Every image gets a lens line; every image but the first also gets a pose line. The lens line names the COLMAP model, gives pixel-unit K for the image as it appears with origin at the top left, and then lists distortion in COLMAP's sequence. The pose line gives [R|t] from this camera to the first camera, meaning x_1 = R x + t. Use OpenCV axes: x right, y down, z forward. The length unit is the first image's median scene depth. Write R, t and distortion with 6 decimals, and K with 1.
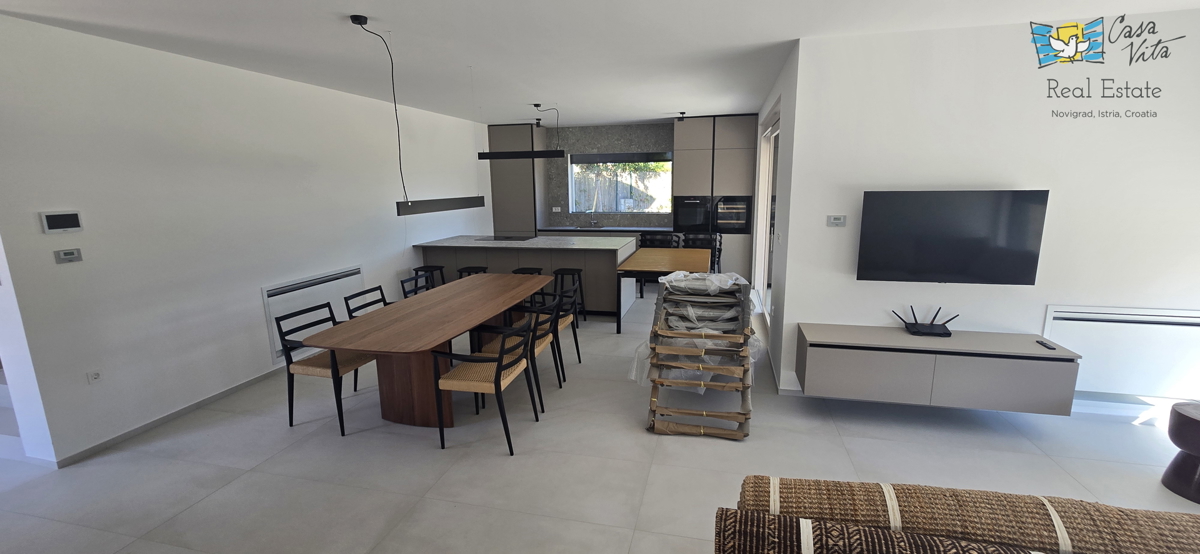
lens RADIAL K [[489.2, 0, 600.0], [0, 489.2, 277.0], [0, 0, 1]] dist [-0.010552, 0.005714]
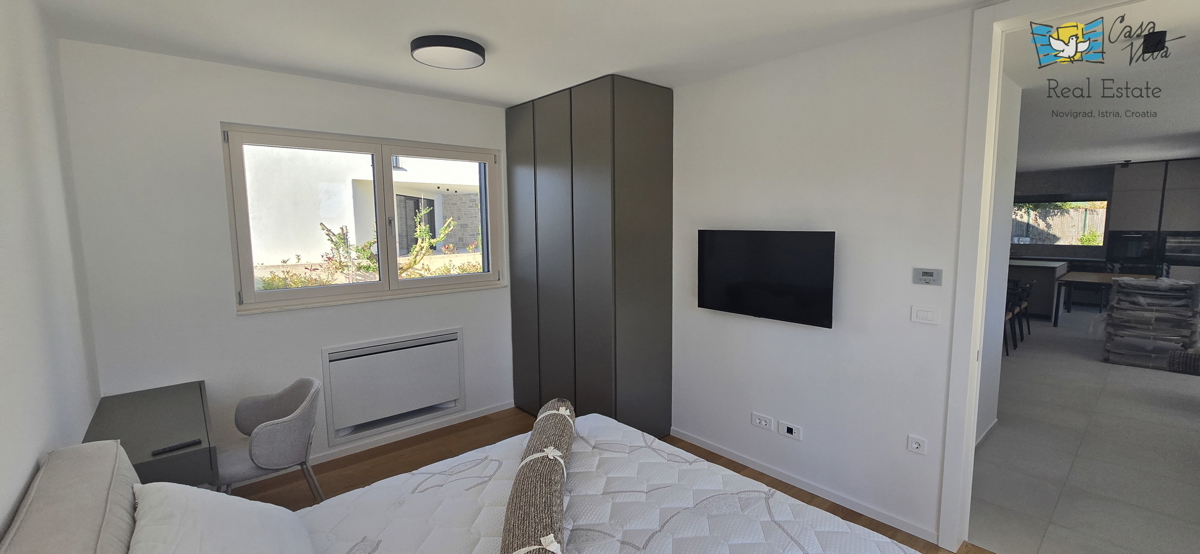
lens RADIAL K [[489.2, 0, 600.0], [0, 489.2, 277.0], [0, 0, 1]] dist [-0.010552, 0.005714]
pose [[0.816406, 0.067492, -0.573521, -0.173924], [-0.111997, 0.992795, -0.042595, 0.134589], [0.566514, 0.099008, 0.818083, -0.645256]]
